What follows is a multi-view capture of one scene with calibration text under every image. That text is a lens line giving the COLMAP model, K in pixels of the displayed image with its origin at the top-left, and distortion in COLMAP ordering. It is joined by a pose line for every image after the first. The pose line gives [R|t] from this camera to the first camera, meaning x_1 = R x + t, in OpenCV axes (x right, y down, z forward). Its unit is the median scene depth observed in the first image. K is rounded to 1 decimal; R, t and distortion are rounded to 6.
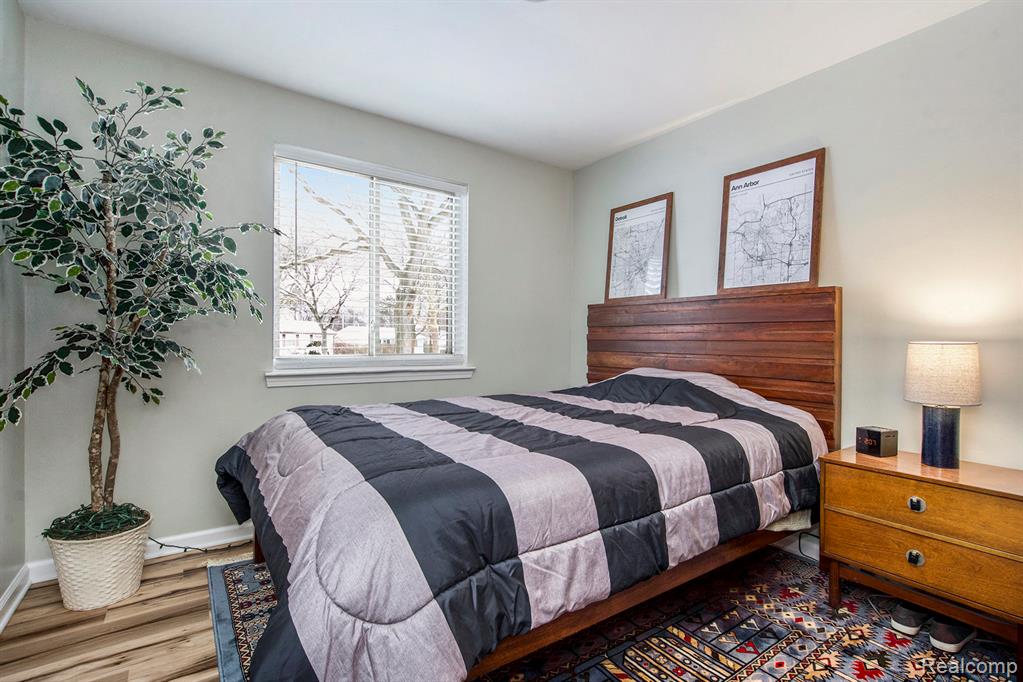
lens RADIAL K [[483.2, 0, 517.0], [0, 483.2, 339.4], [0, 0, 1]] dist [0.002637, 0.000705]
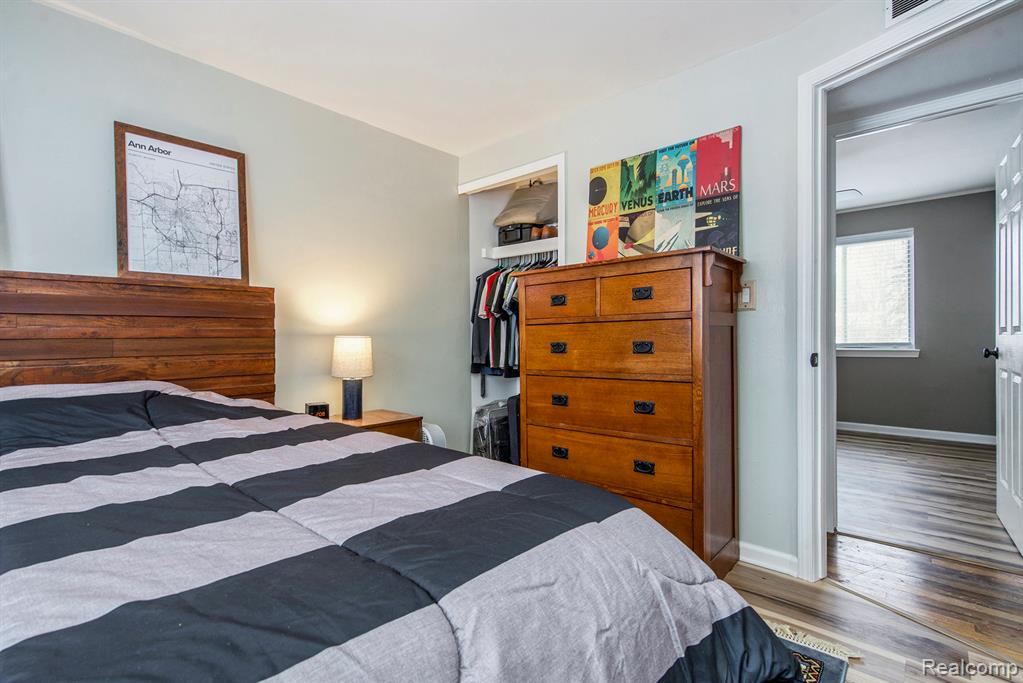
lens RADIAL K [[483.2, 0, 517.0], [0, 483.2, 339.9], [0, 0, 1]] dist [0.002637, 0.000705]
pose [[-0.228160, -0.017694, 0.973463, -0.528736], [0.010182, 0.999737, 0.020558, -0.005945], [-0.973570, 0.014603, -0.227920, 0.658546]]
